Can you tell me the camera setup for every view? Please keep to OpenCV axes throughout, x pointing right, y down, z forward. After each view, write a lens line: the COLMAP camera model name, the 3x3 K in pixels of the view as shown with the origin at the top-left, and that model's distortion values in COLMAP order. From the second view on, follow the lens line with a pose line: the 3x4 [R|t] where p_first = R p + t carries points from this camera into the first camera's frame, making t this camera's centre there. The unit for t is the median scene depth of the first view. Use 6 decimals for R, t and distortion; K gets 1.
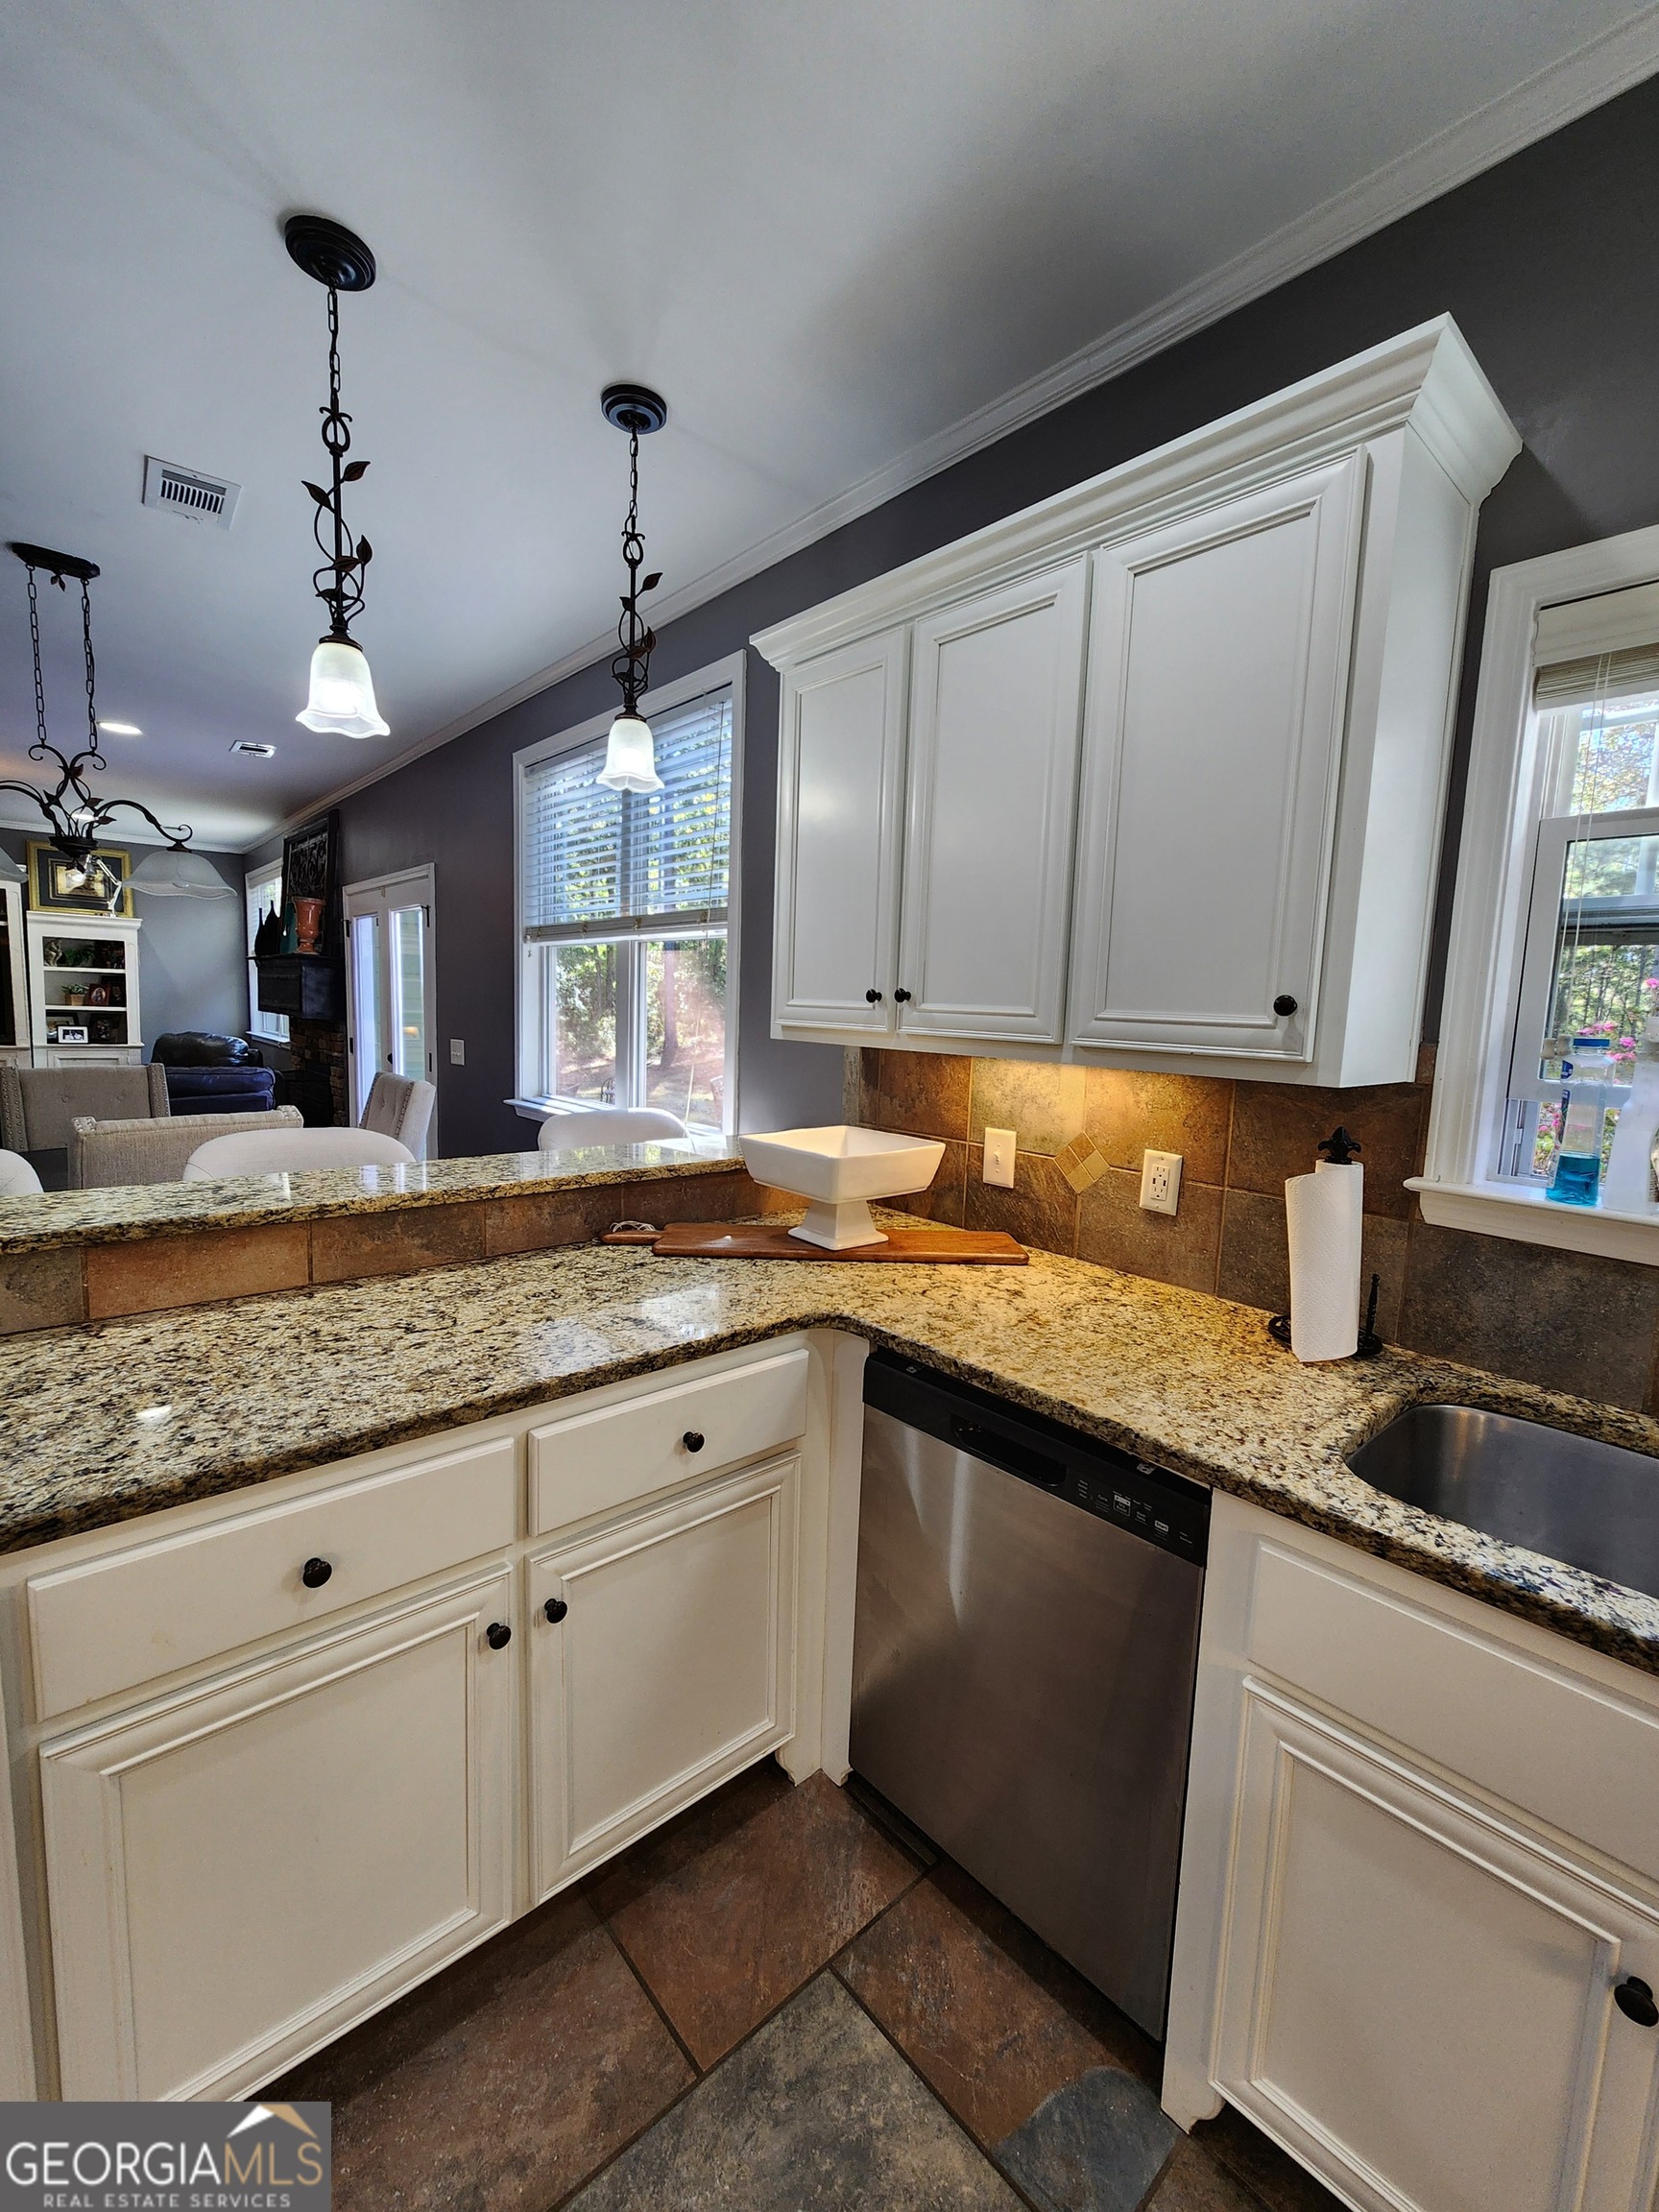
lens RADIAL K [[895.9, 0, 841.2], [0, 895.9, 1101.6], [0, 0, 1]] dist [0.000379, -0.001101]
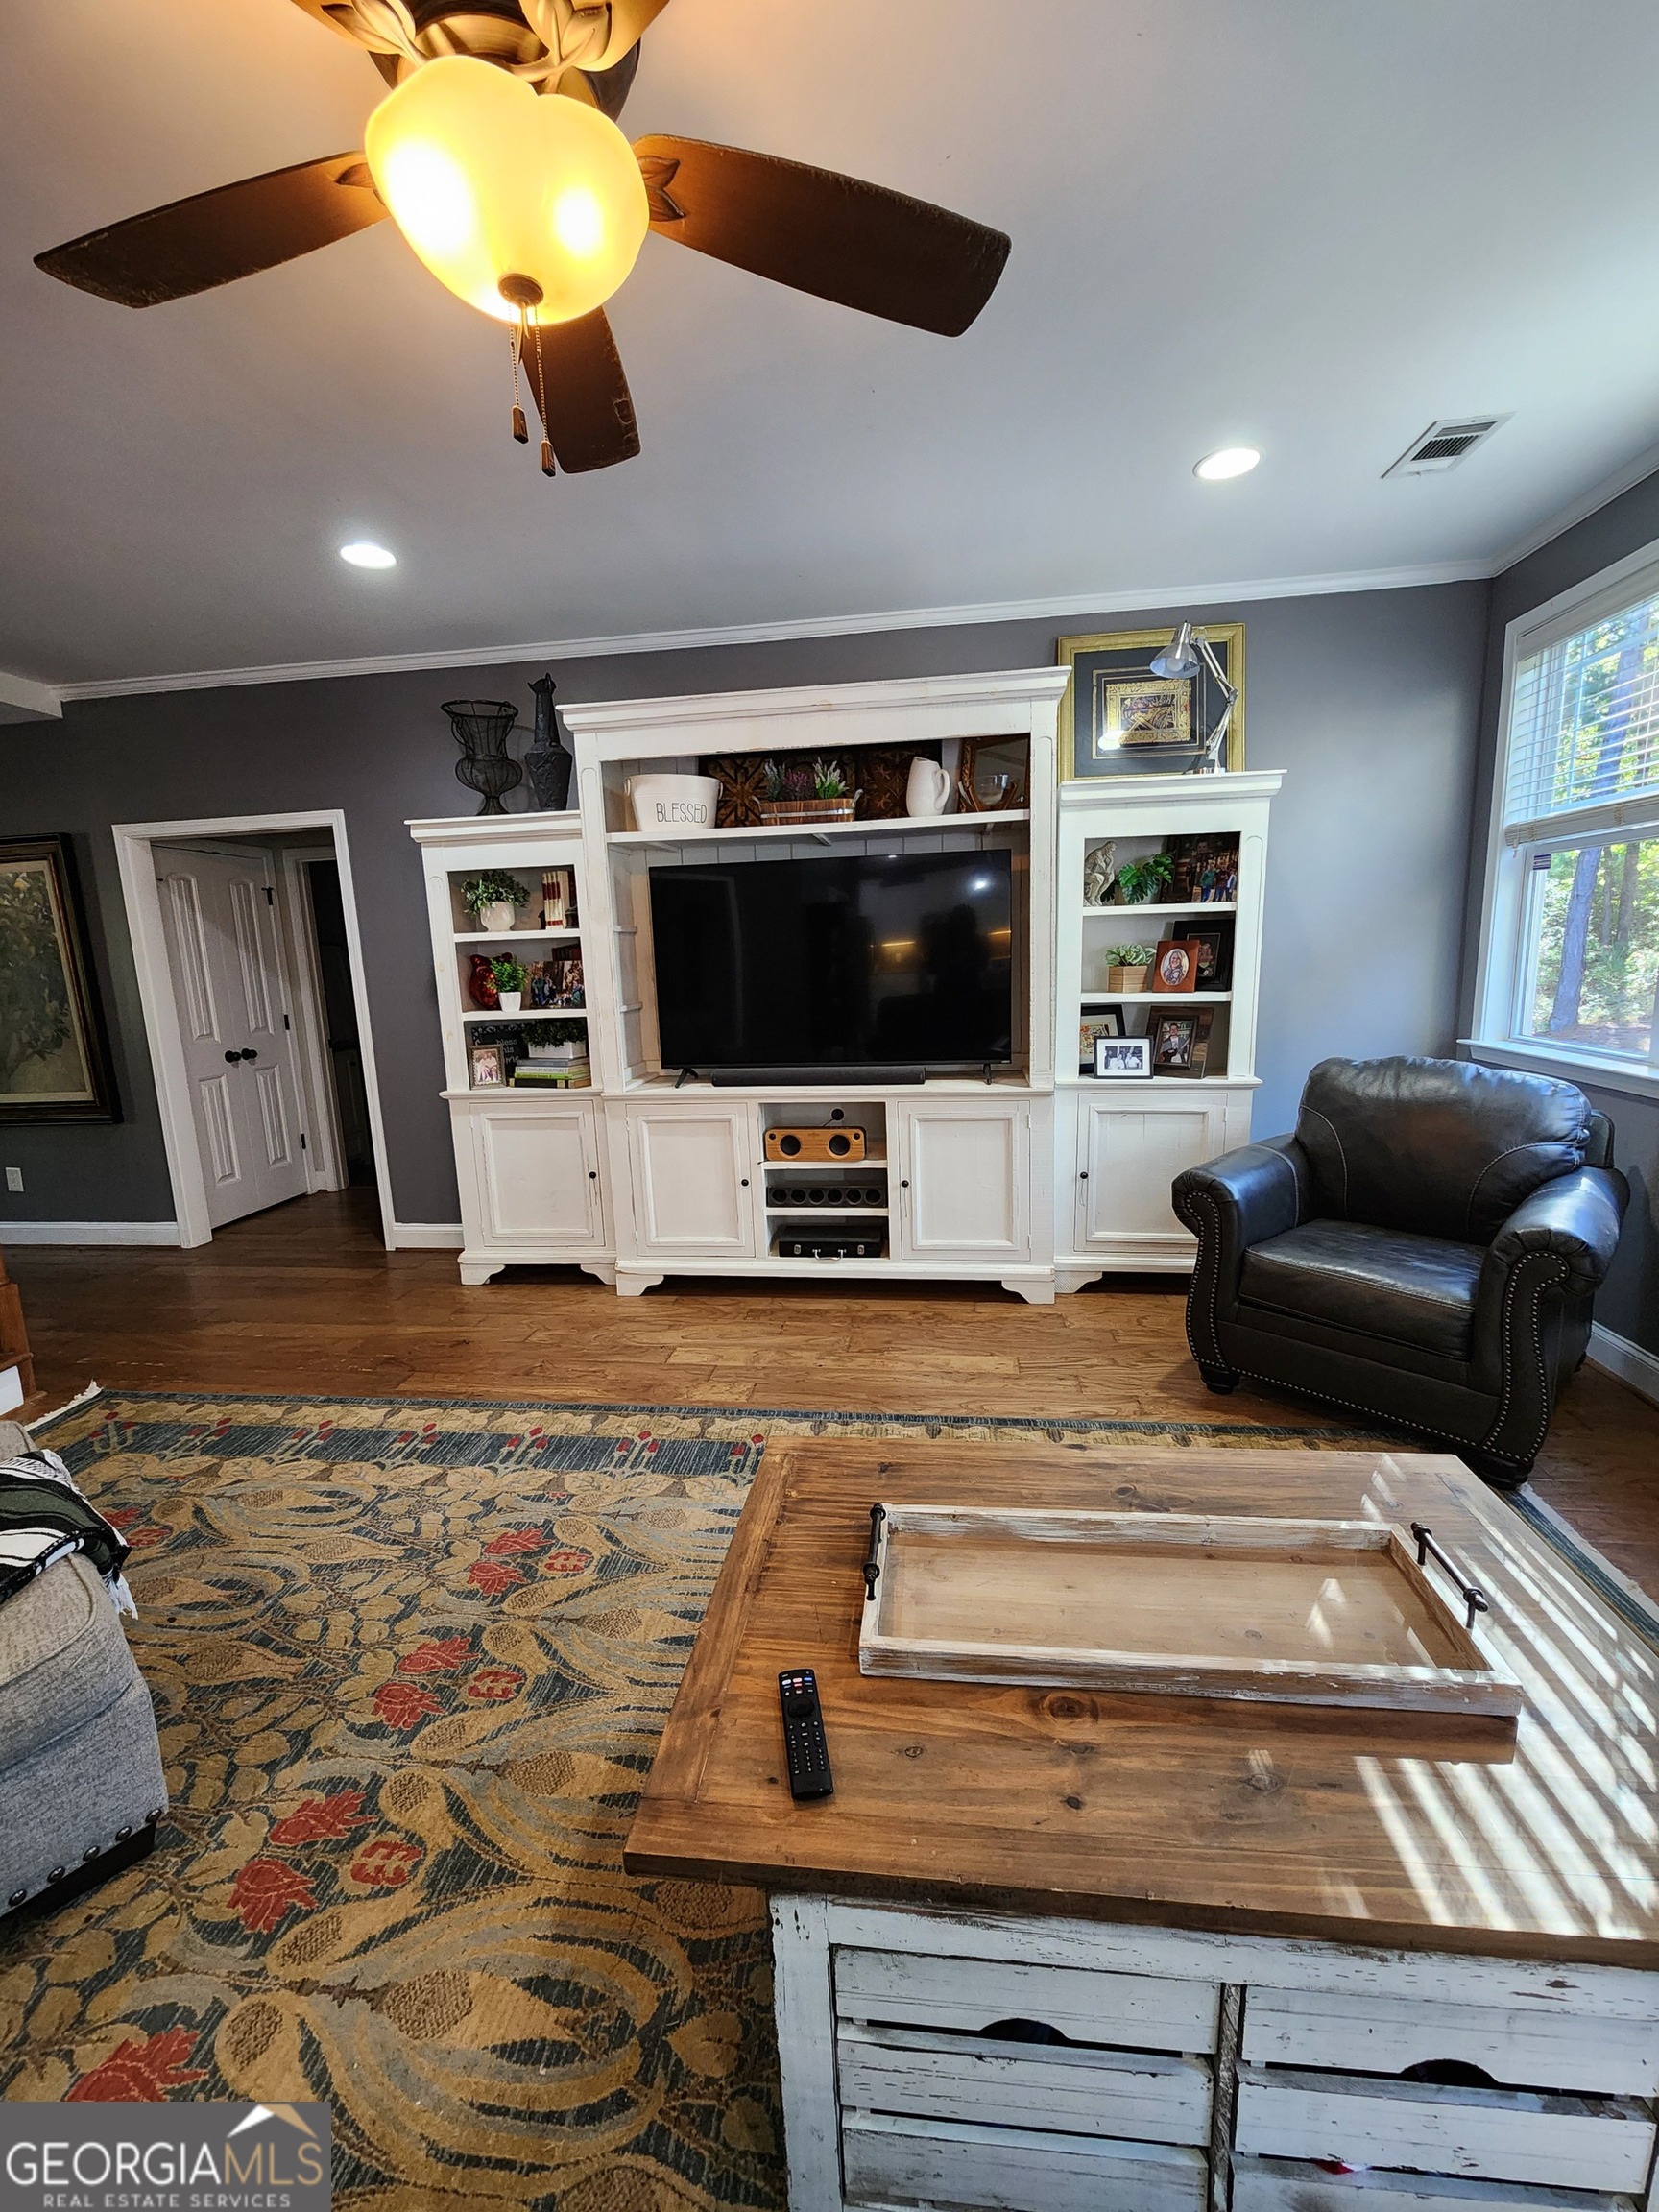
lens RADIAL K [[895.9, 0, 834.2], [0, 895.9, 1096.4], [0, 0, 1]] dist [0.000379, -0.001101]
pose [[0.650755, 0.071521, -0.755912, -0.606980], [-0.025007, 0.997033, 0.072806, -0.083738], [0.758876, -0.028476, 0.650613, 0.592309]]
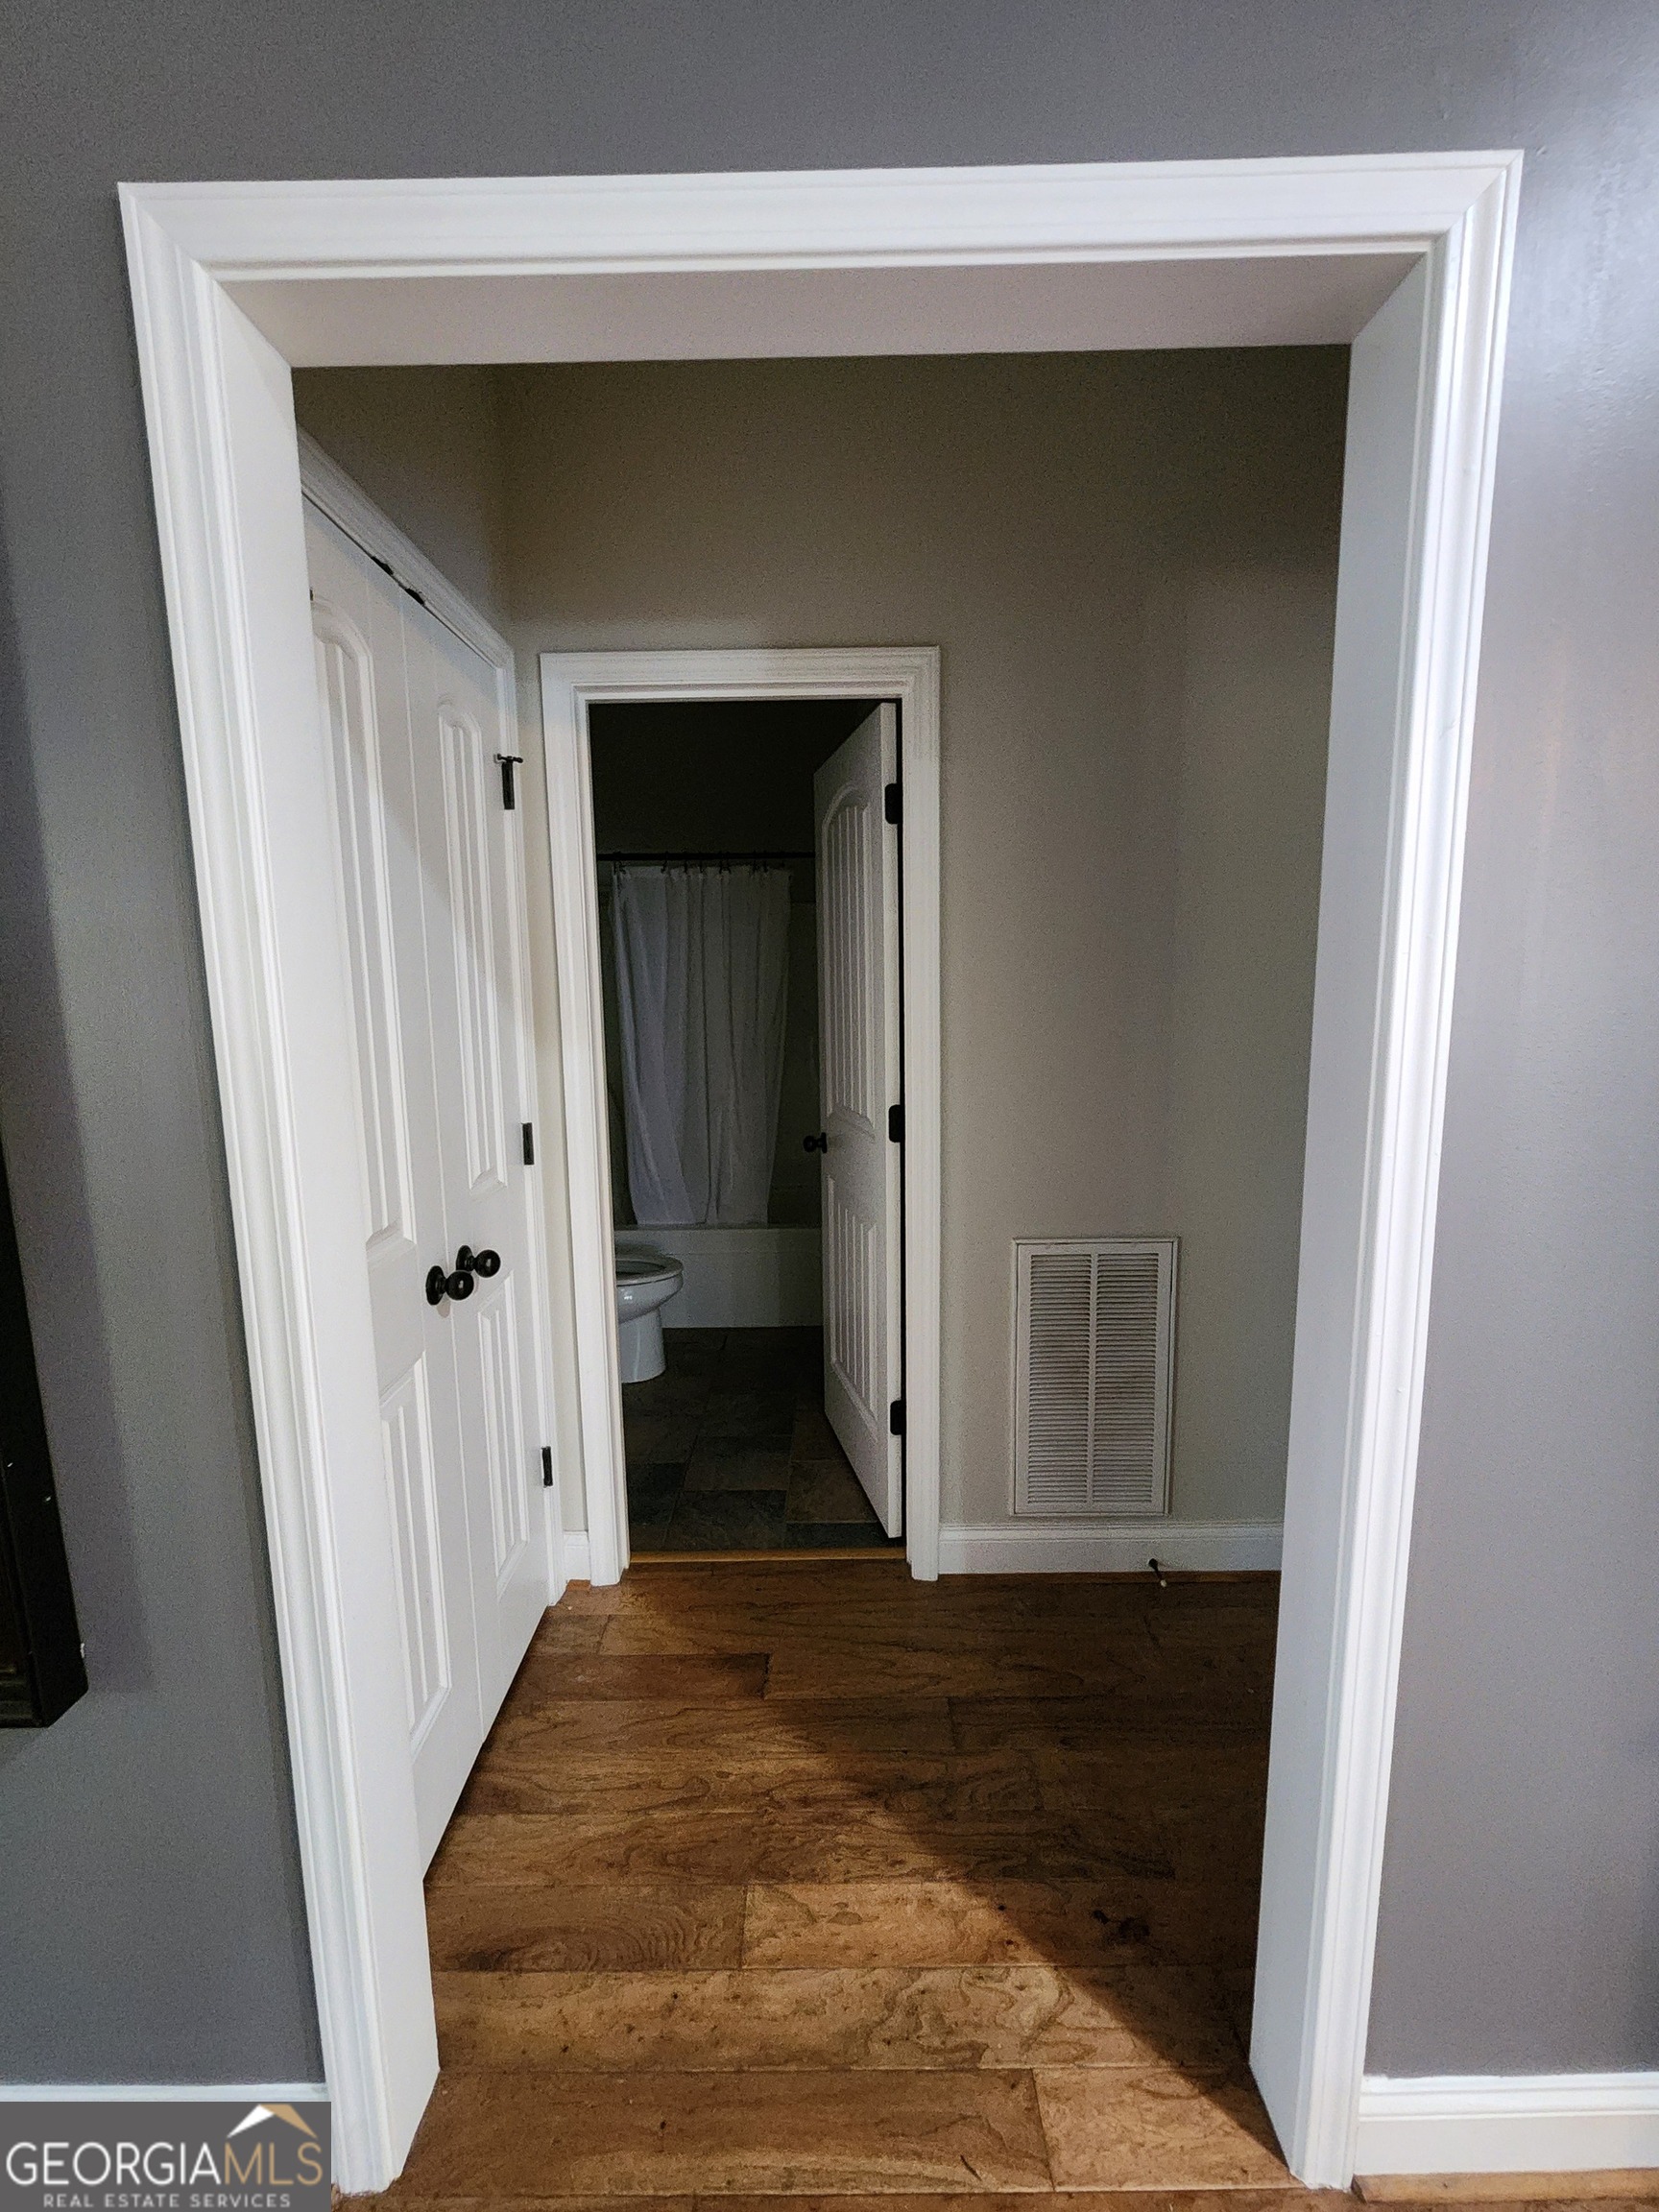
lens RADIAL K [[895.9, 0, 824.9], [0, 895.9, 1111.6], [0, 0, 1]] dist [0.000379, -0.001101]
pose [[0.736554, 0.050096, -0.674521, -1.131856], [-0.033553, 0.998732, 0.037535, -0.099698], [0.675546, -0.005014, 0.737301, 0.596931]]
